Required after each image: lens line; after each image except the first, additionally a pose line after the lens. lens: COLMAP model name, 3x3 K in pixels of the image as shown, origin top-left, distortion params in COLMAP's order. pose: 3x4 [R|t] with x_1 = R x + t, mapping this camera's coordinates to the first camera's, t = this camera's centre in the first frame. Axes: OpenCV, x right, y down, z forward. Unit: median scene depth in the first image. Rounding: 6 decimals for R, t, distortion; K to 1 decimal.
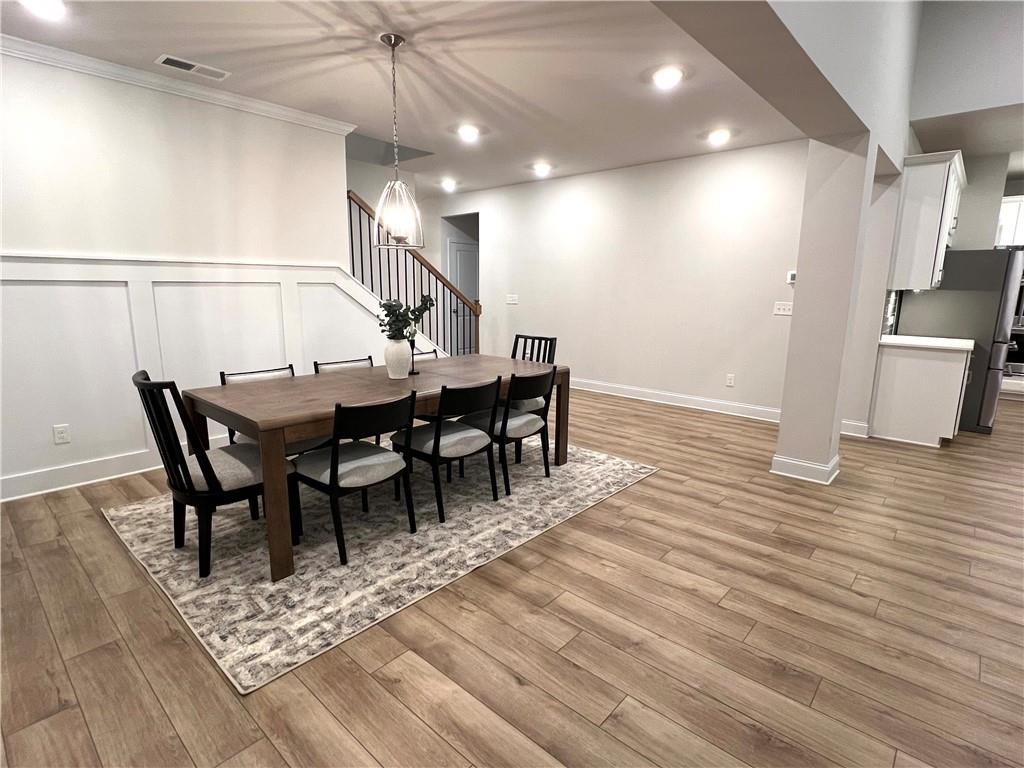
lens RADIAL K [[521.0, 0, 507.6], [0, 521.0, 383.7], [0, 0, 1]] dist [-0.000837, -0.000179]
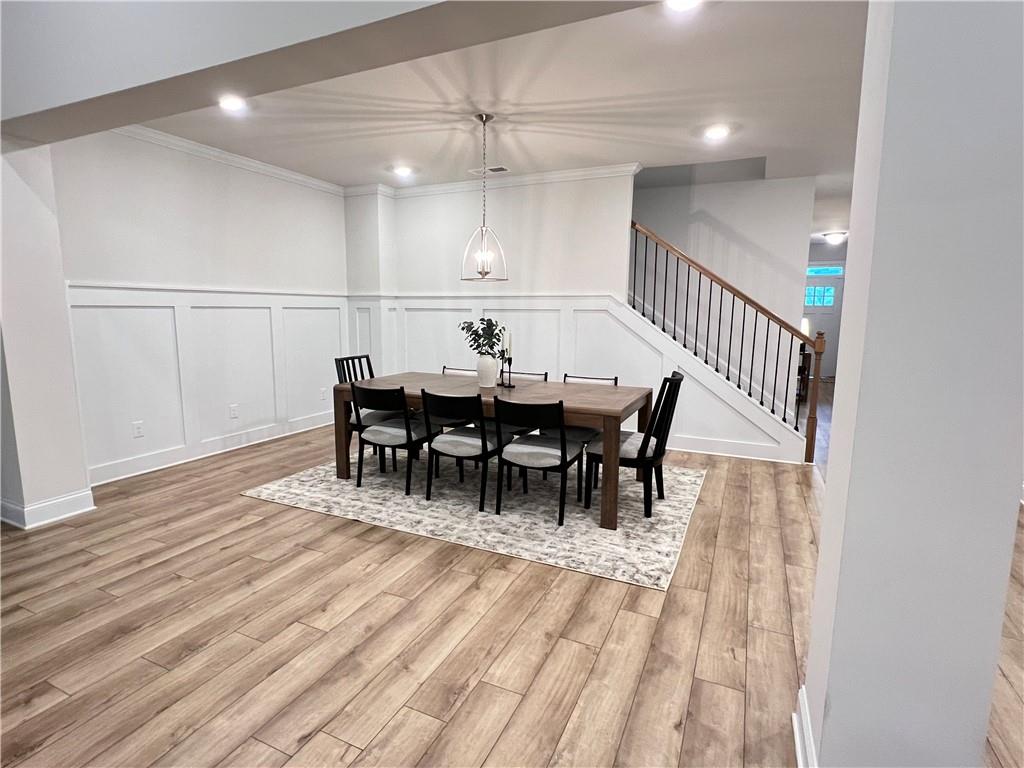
lens RADIAL K [[521.0, 0, 507.1], [0, 521.0, 381.5], [0, 0, 1]] dist [-0.000837, -0.000179]
pose [[0.295507, 0.127022, -0.946859, 1.103593], [-0.183101, 0.980278, 0.074360, -0.140970], [0.937630, 0.151397, 0.312937, 0.774960]]
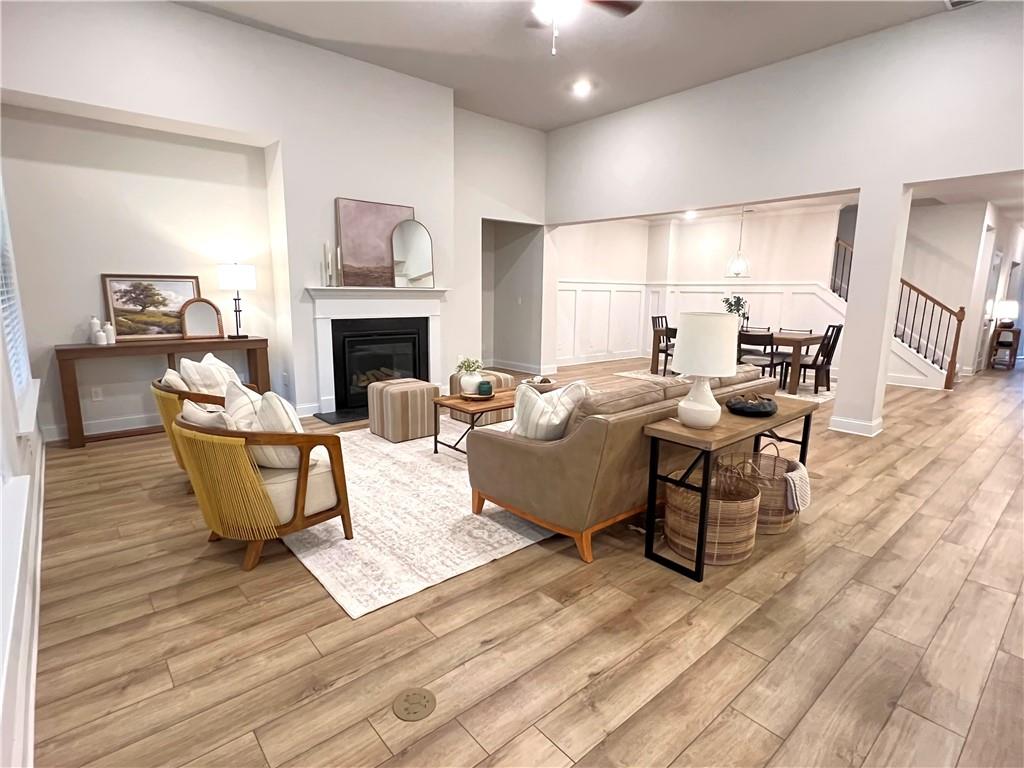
lens RADIAL K [[521.0, 0, 513.4], [0, 521.0, 379.5], [0, 0, 1]] dist [-0.000837, -0.000179]
pose [[-0.114998, 0.157212, -0.980846, 2.649816], [-0.197181, 0.964137, 0.177652, -0.026430], [0.973599, 0.213834, -0.079875, 0.299713]]
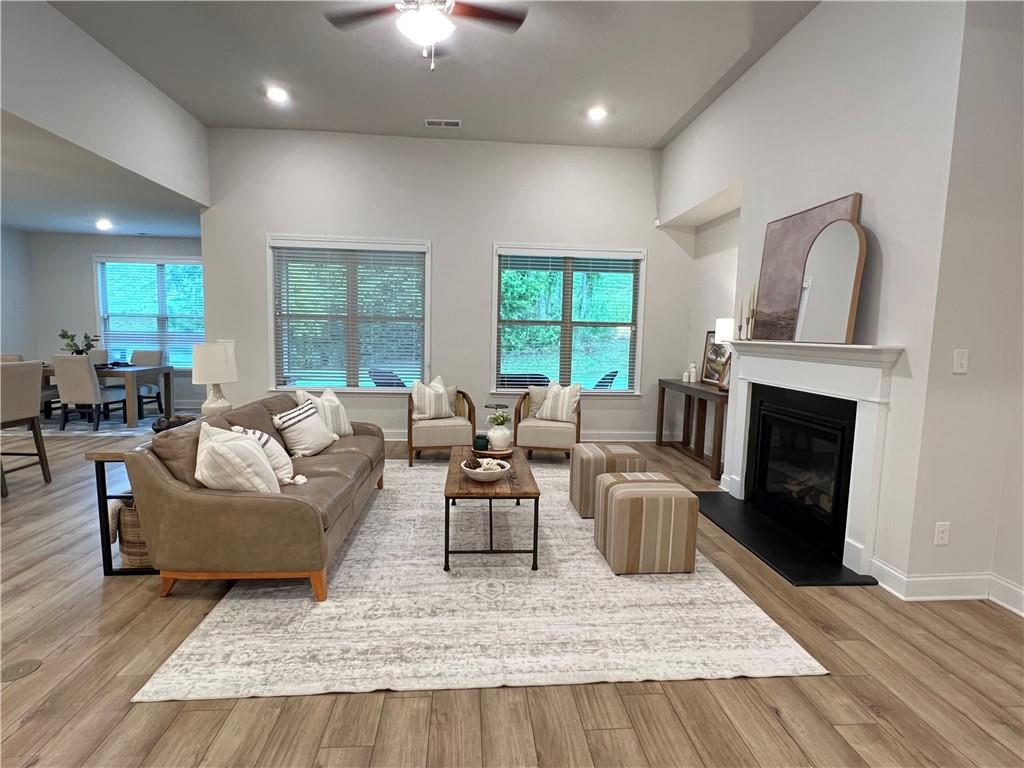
lens RADIAL K [[521.0, 0, 507.2], [0, 521.0, 383.8], [0, 0, 1]] dist [-0.000837, -0.000179]
pose [[-0.728894, -0.093392, 0.678227, 0.343536], [0.099277, 0.965763, 0.239678, -0.185773], [-0.677391, 0.242032, -0.694667, 0.944077]]
